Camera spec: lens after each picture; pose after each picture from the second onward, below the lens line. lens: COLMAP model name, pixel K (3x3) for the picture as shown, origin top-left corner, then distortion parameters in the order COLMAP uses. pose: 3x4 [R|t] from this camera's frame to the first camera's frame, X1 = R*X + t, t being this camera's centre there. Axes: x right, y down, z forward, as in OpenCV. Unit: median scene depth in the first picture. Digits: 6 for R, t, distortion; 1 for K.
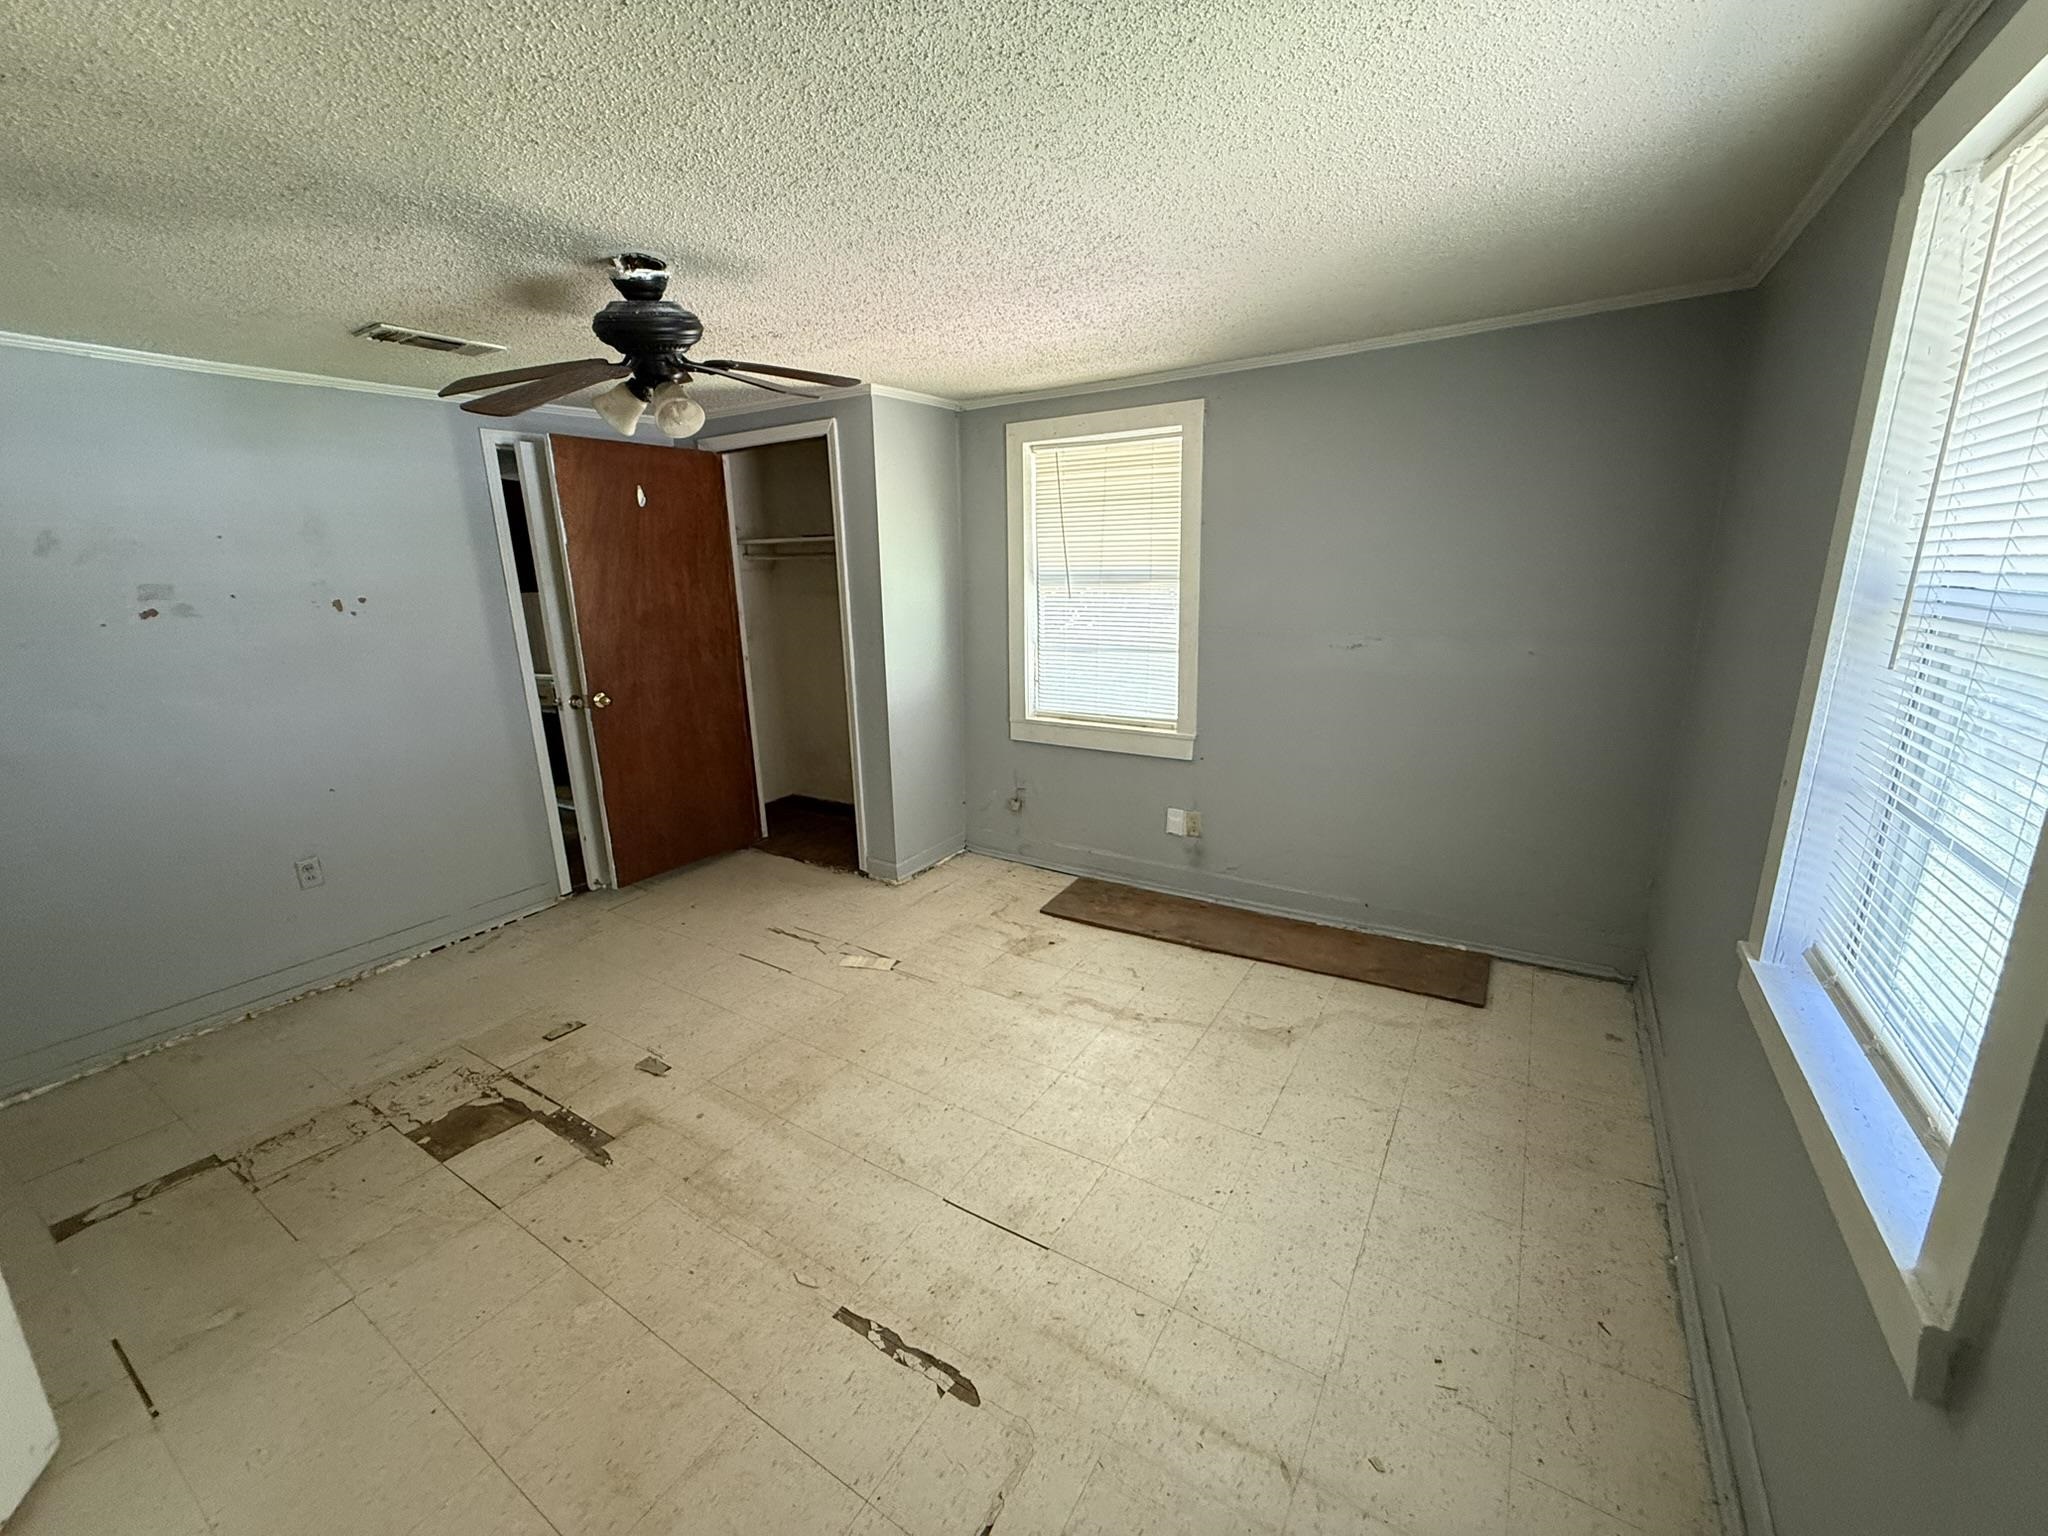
lens RADIAL K [[815.0, 0, 1015.8], [0, 815.0, 765.8], [0, 0, 1]] dist [-0.001093, -0.000005]
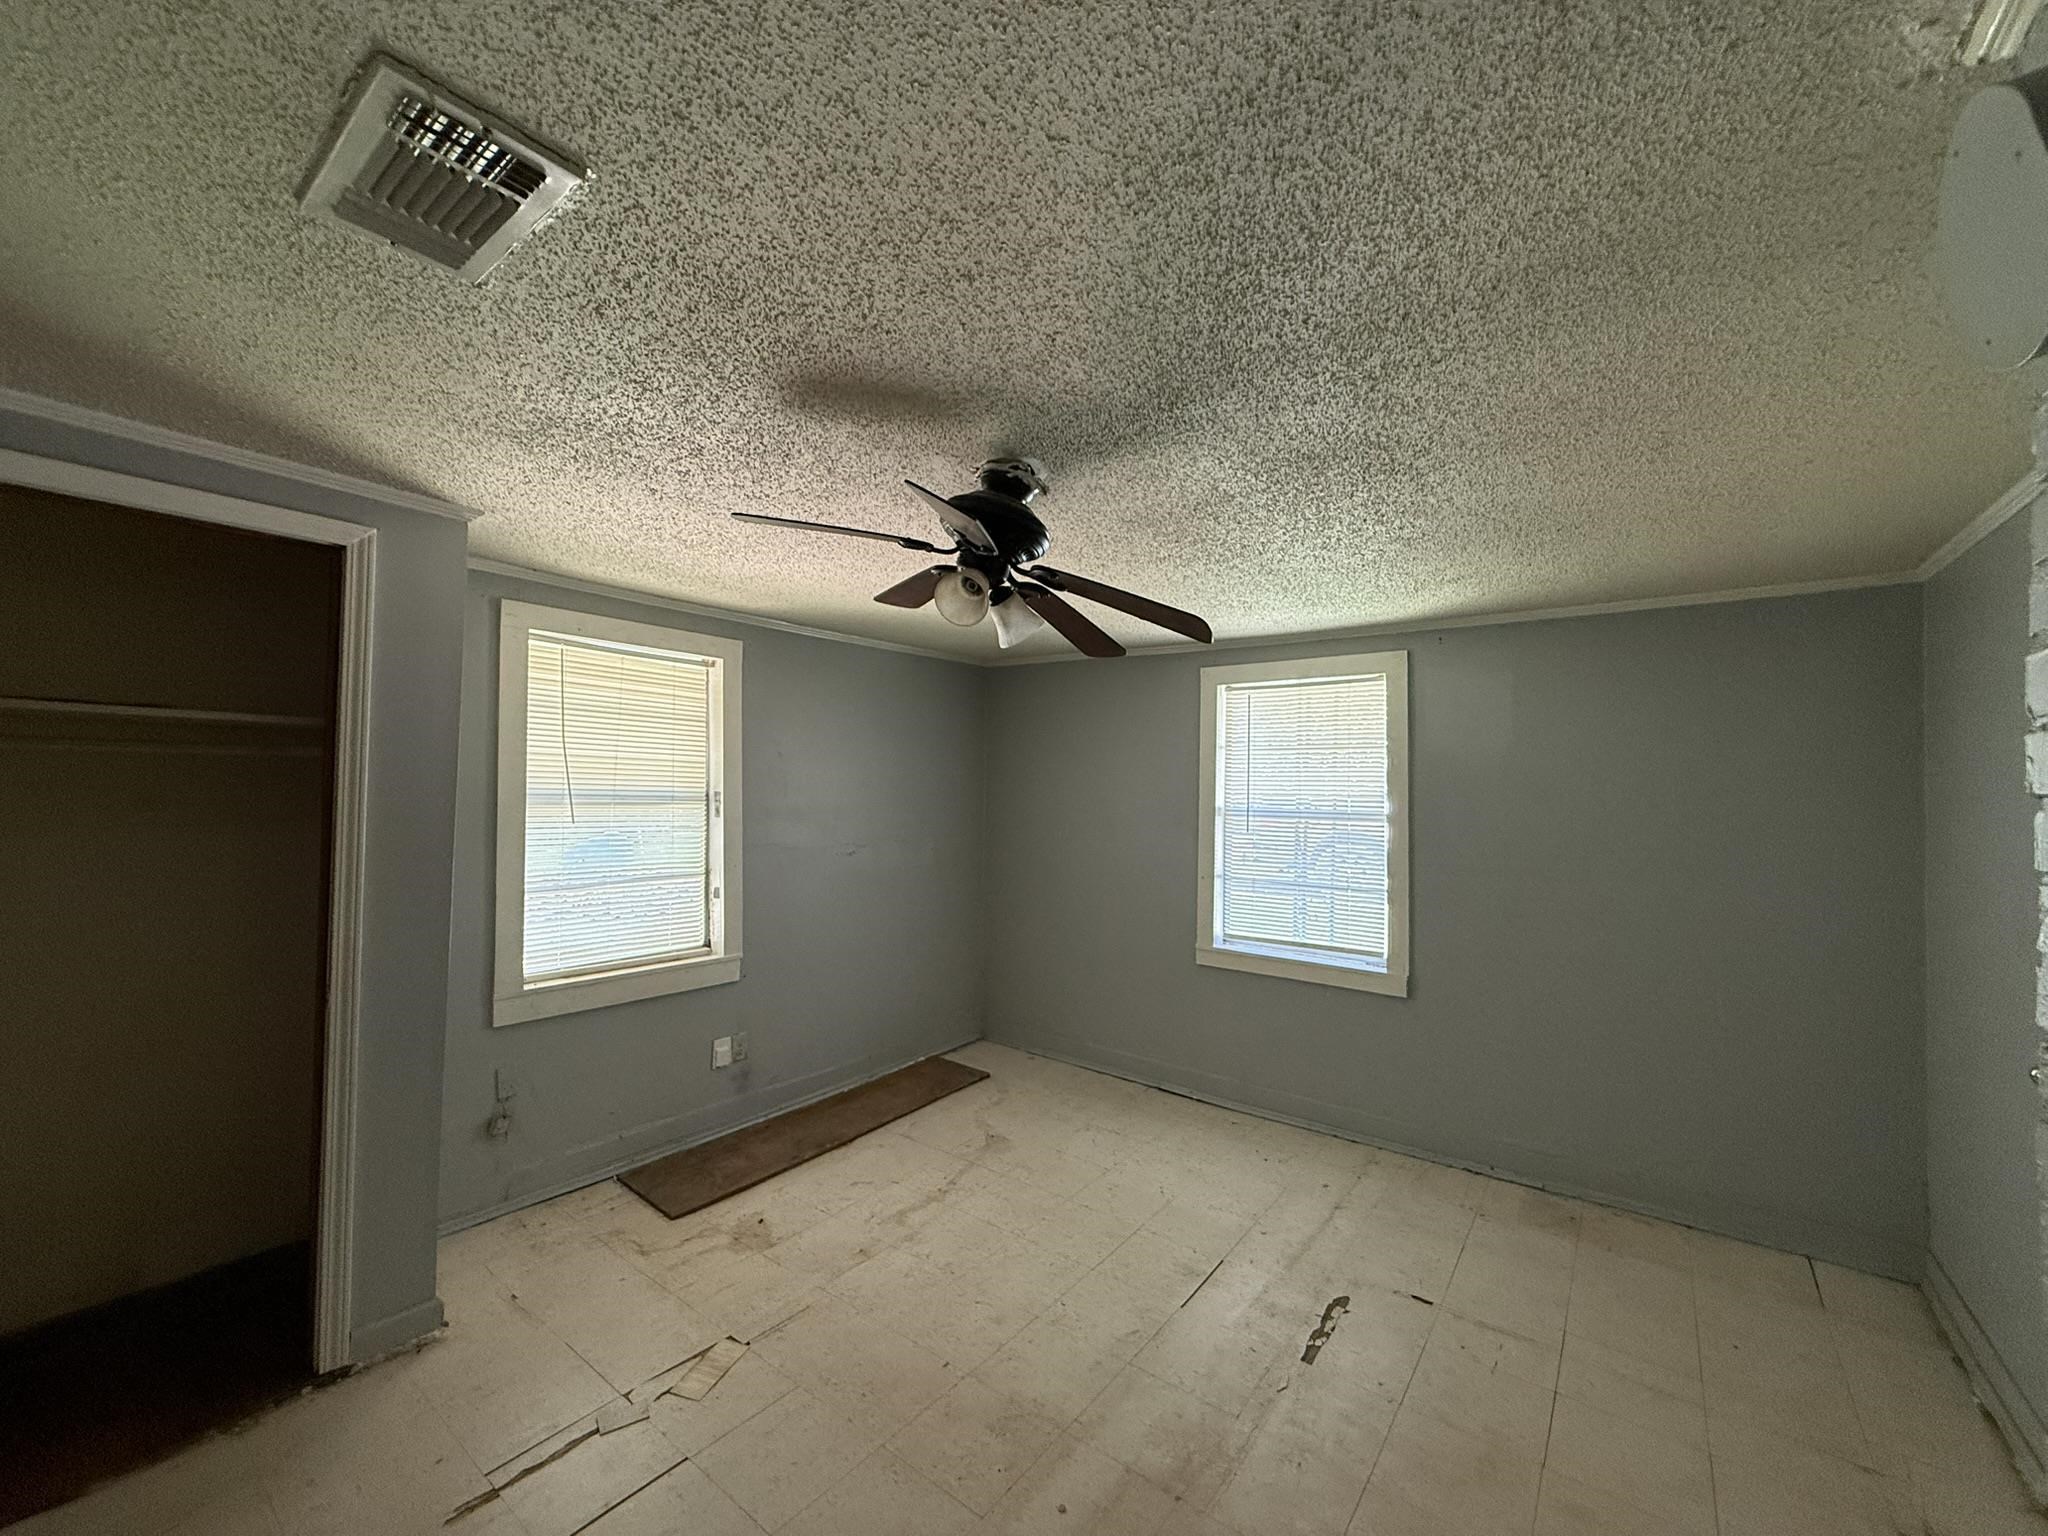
lens RADIAL K [[815.0, 0, 1015.8], [0, 815.0, 765.8], [0, 0, 1]] dist [-0.001093, -0.000005]
pose [[0.090899, 0.050489, 0.994579, -0.737996], [0.218164, 0.973445, -0.069355, -0.116425], [-0.971670, 0.223285, 0.077471, 0.531998]]
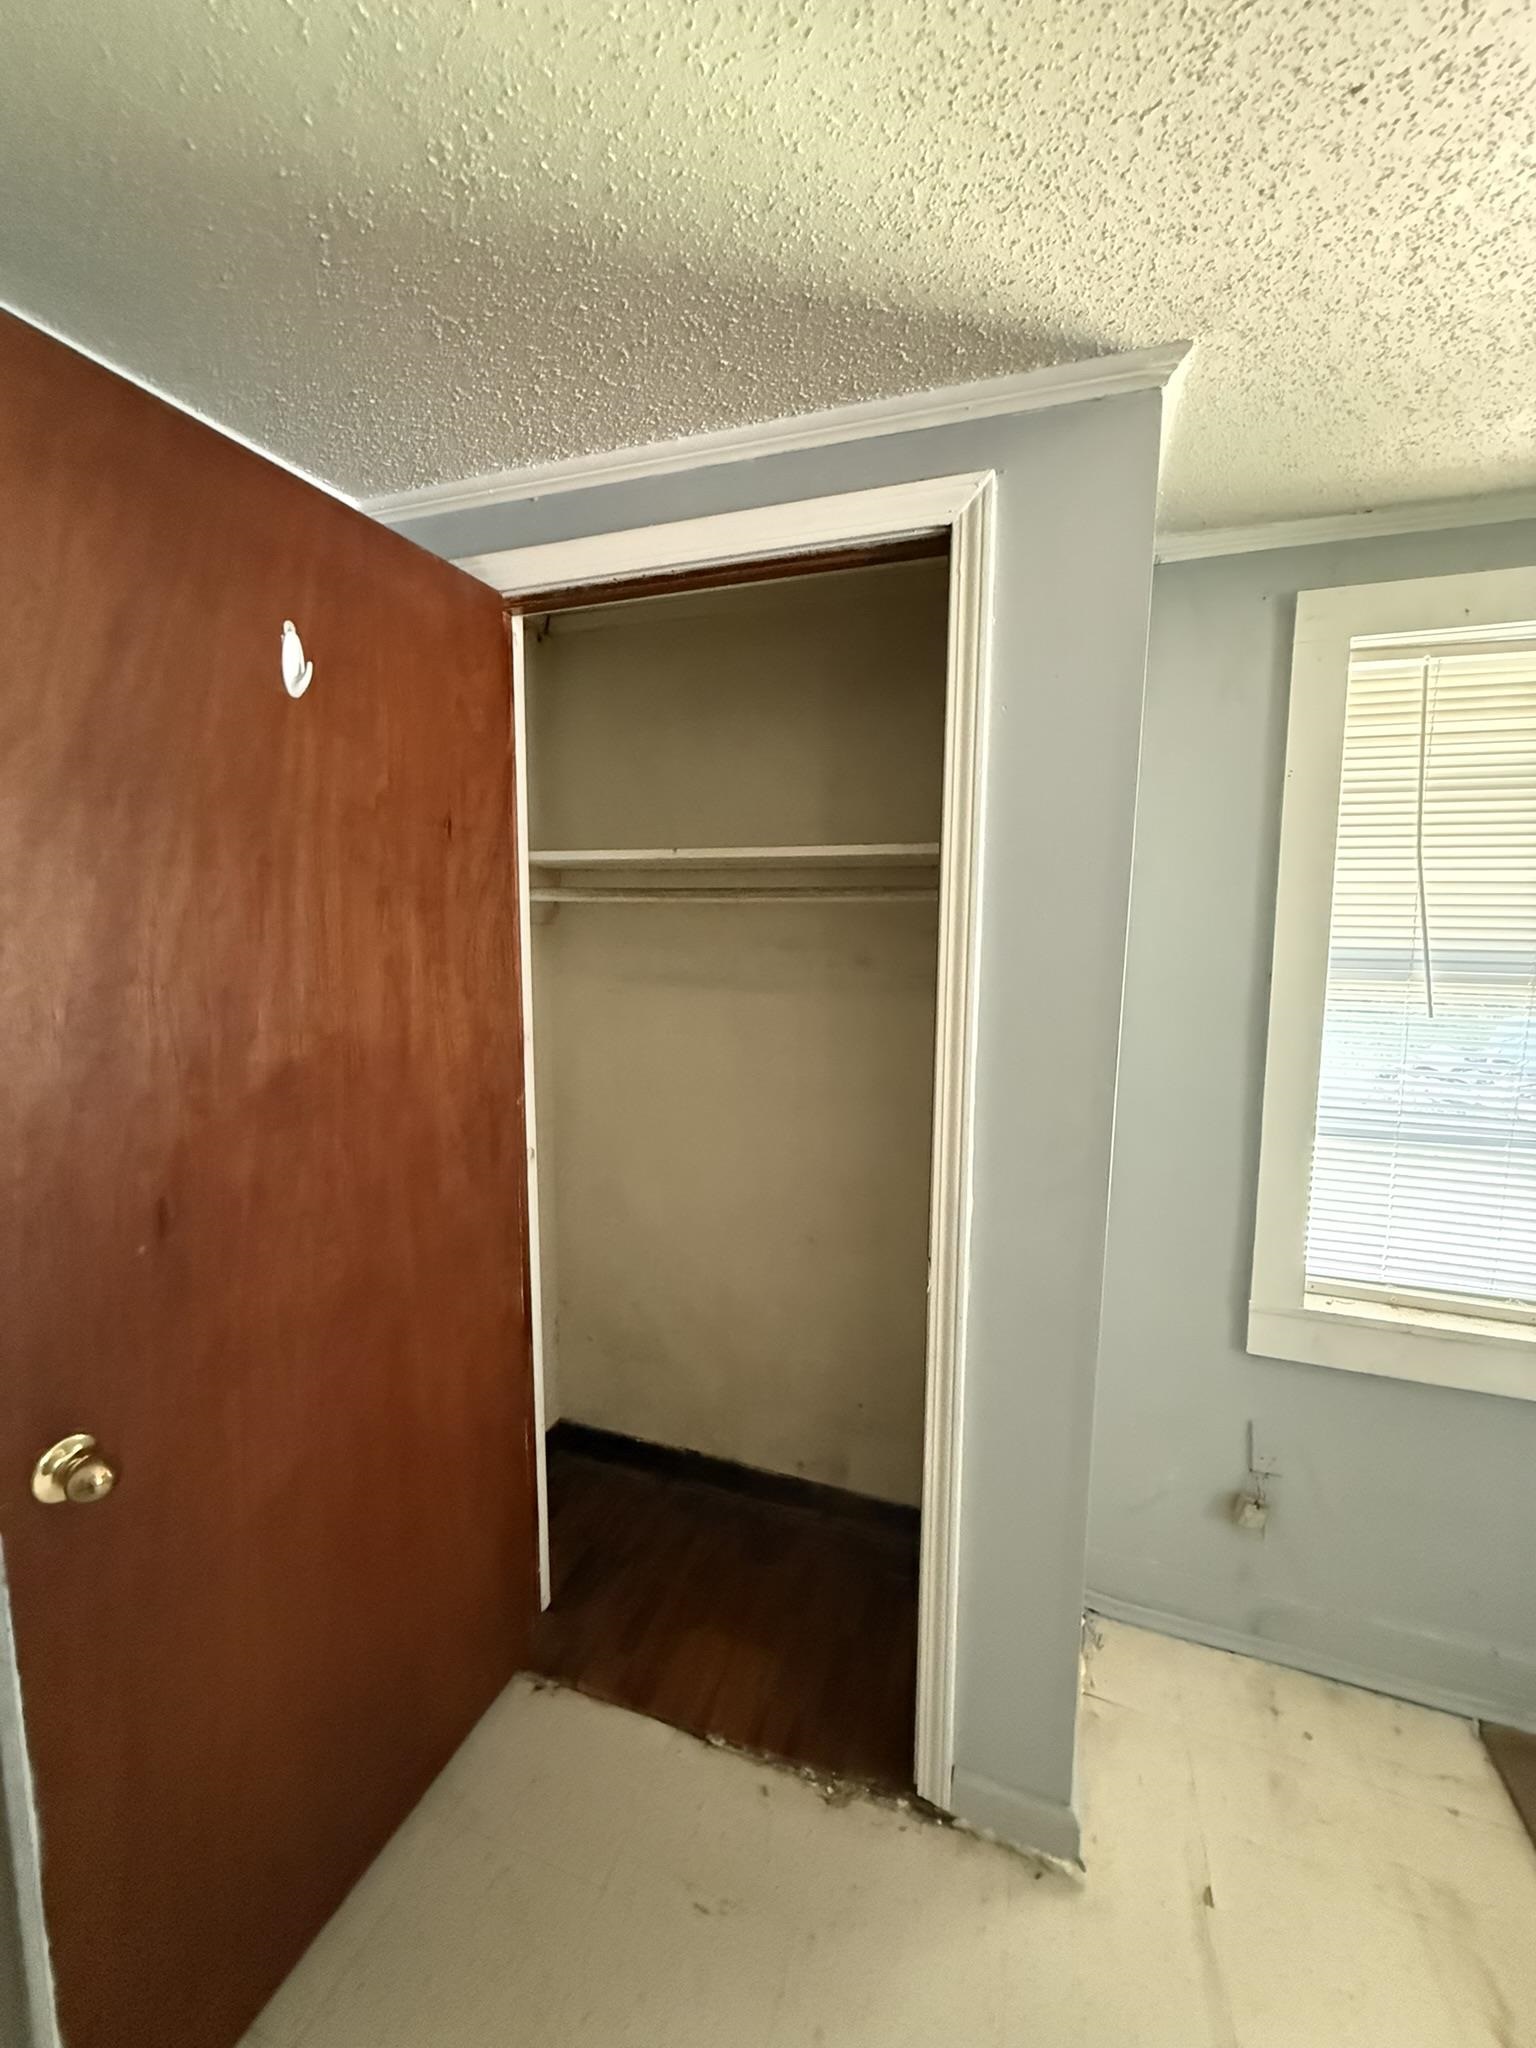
lens RADIAL K [[815.0, 0, 768.1], [0, 815.0, 1012.7], [0, 0, 1]] dist [-0.001093, -0.000005]
pose [[0.973760, 0.003705, 0.227548, -0.371507], [0.025275, 0.991921, -0.124311, -0.175672], [-0.226170, 0.126800, 0.965800, 0.722060]]
